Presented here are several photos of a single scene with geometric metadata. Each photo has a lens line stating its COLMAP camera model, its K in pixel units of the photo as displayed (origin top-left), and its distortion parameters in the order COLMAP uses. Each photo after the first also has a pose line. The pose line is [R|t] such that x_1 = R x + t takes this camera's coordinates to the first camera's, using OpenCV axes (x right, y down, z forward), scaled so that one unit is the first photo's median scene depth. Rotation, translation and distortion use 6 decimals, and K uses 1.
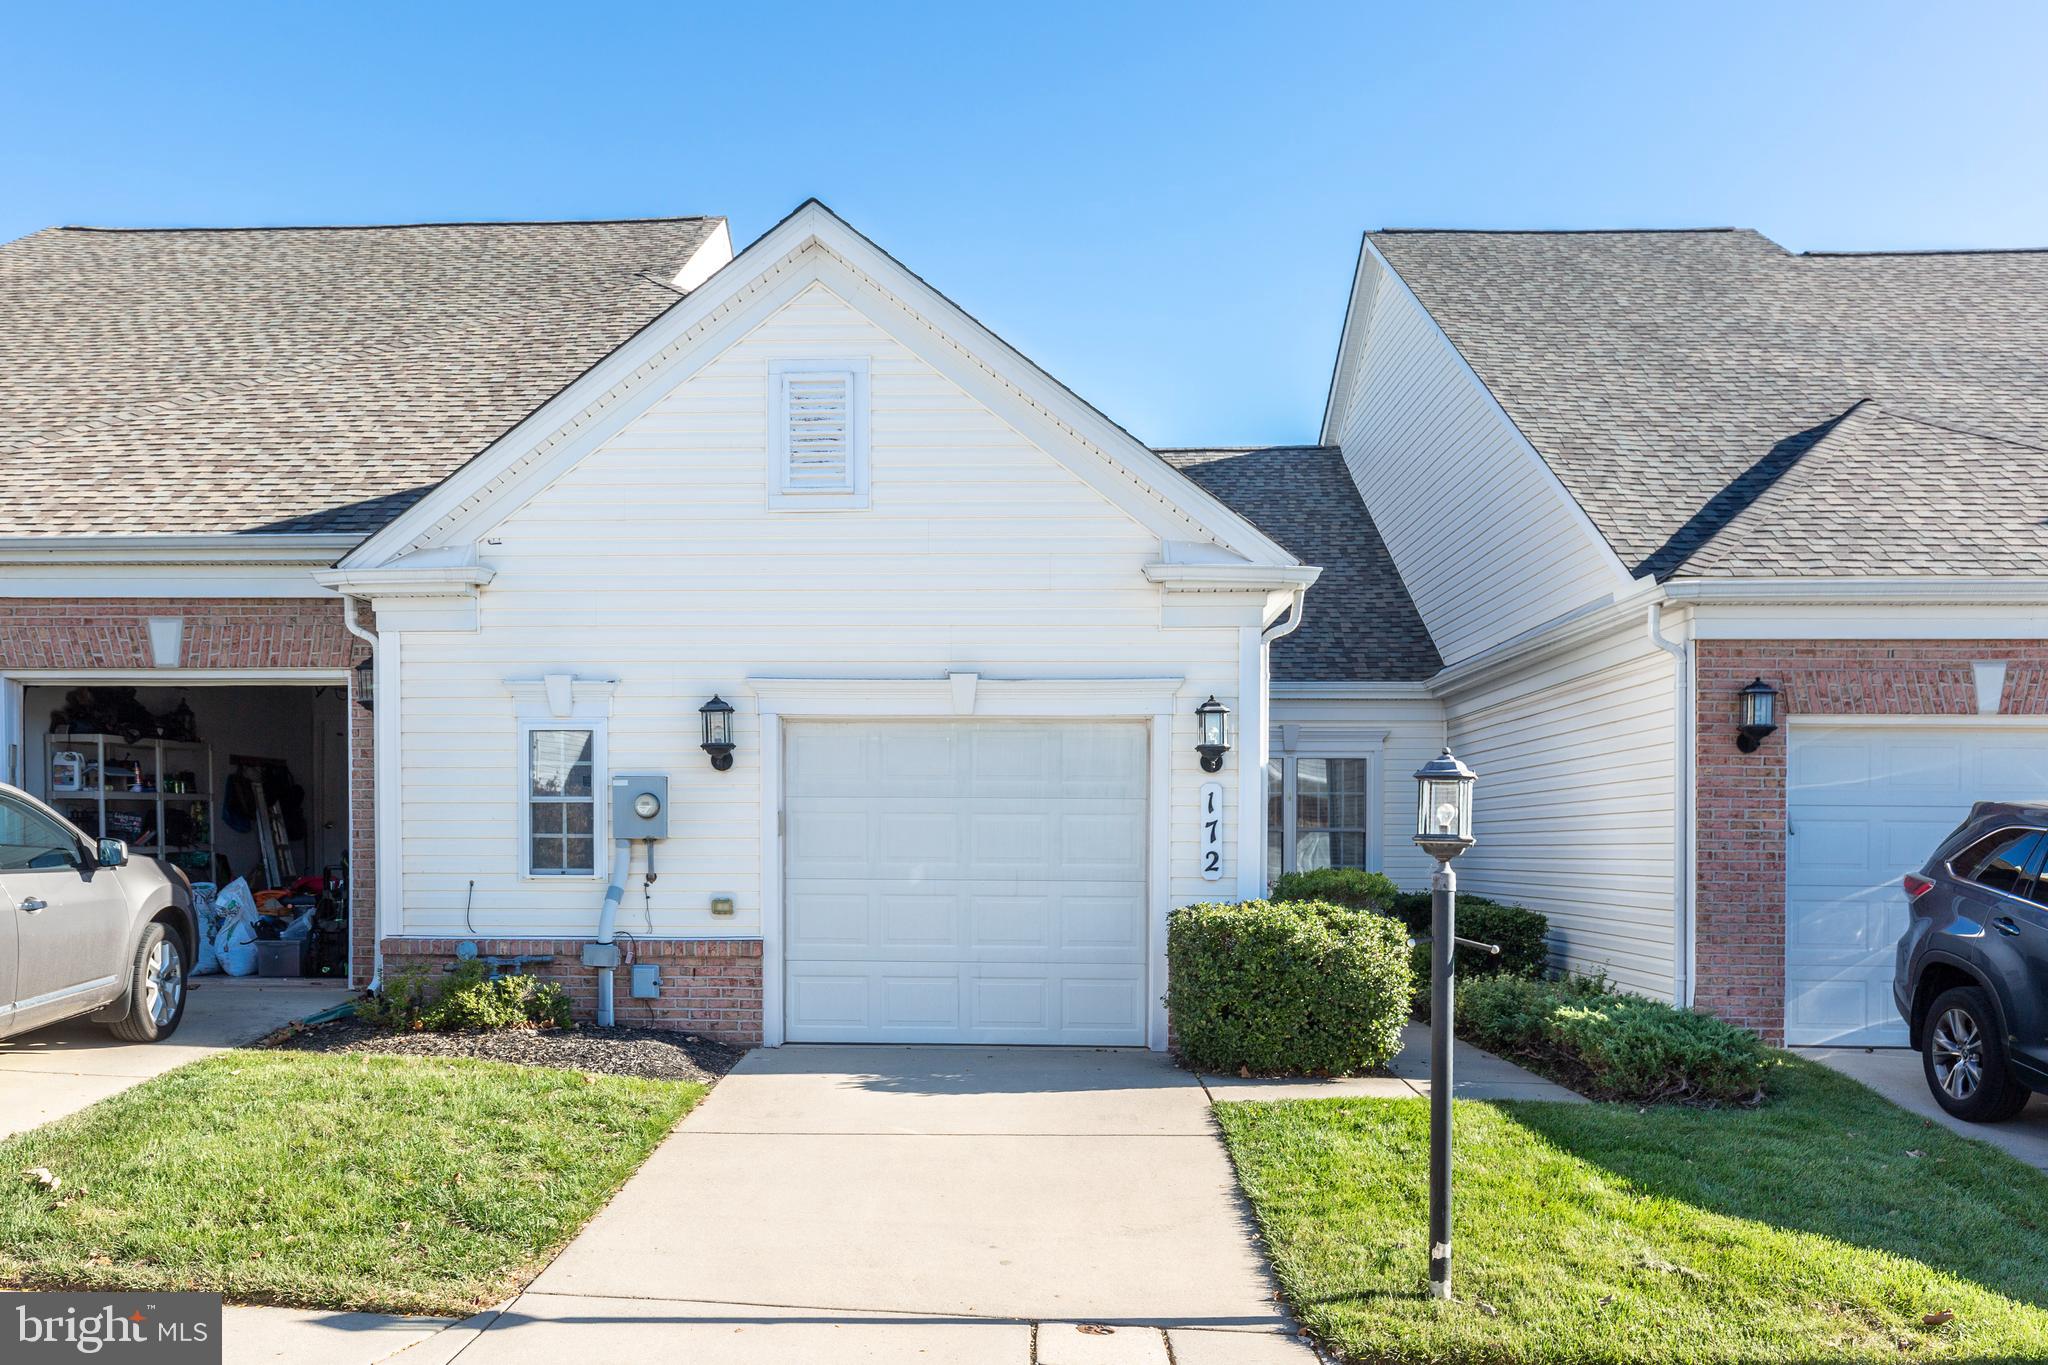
lens RADIAL K [[1493.8, 0, 977.4], [0, 1493.8, 658.6], [0, 0, 1]] dist [0.005377, -0.002893]
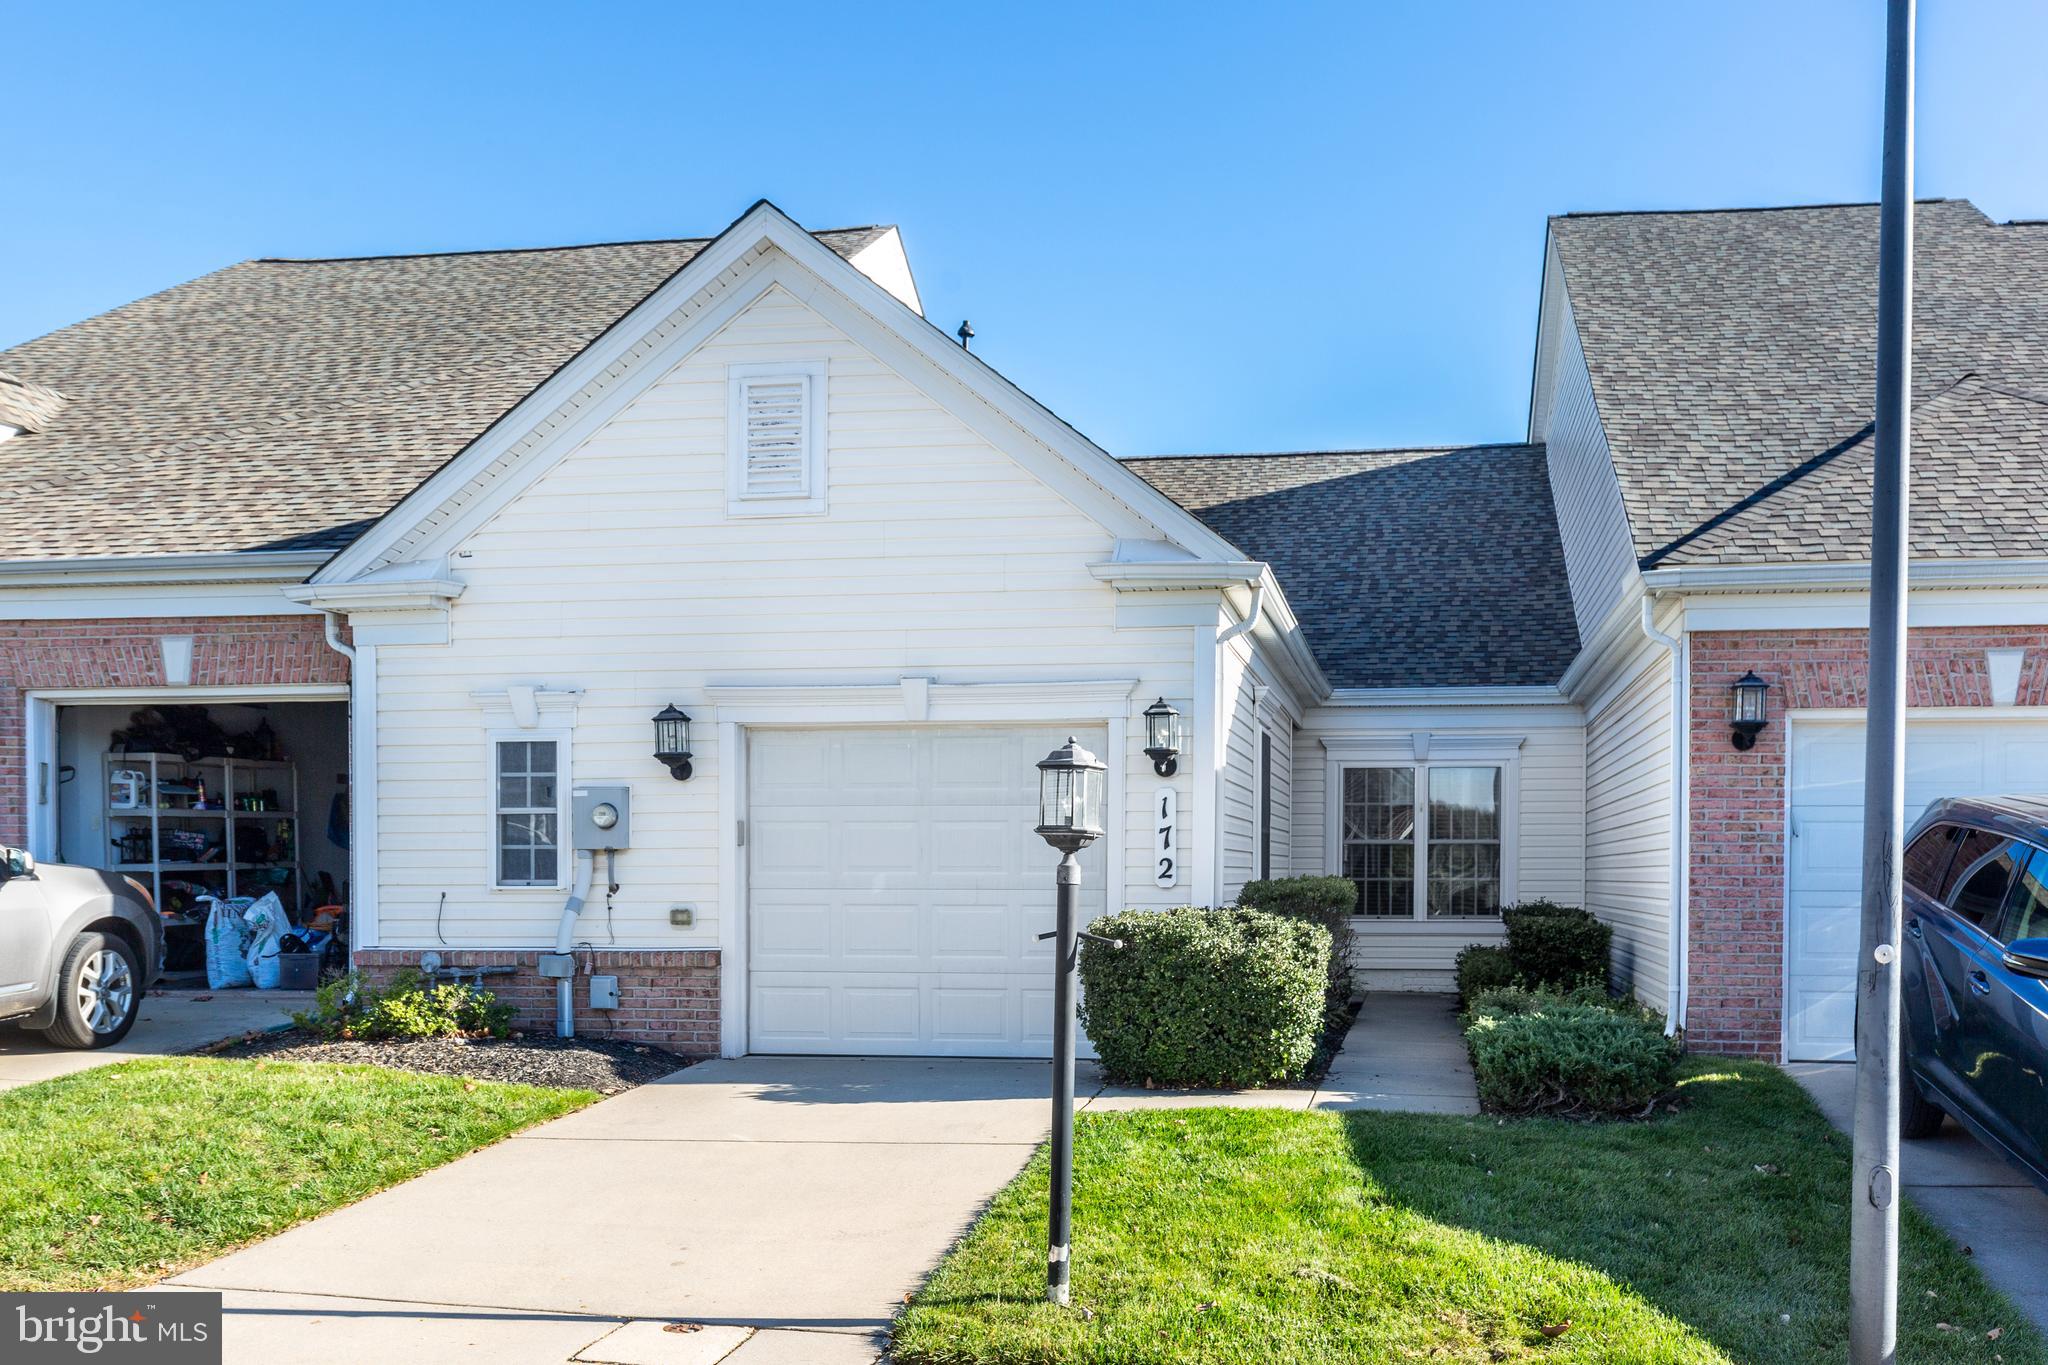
lens RADIAL K [[1535.4, 0, 1109.6], [0, 1535.4, 681.8], [0, 0, 1]] dist [-0.000153, 0.000619]
pose [[0.997218, -0.014538, -0.073114, 0.188321], [0.014921, 0.999878, 0.004695, 0.009179], [0.073036, -0.005773, 0.997313, 0.005097]]
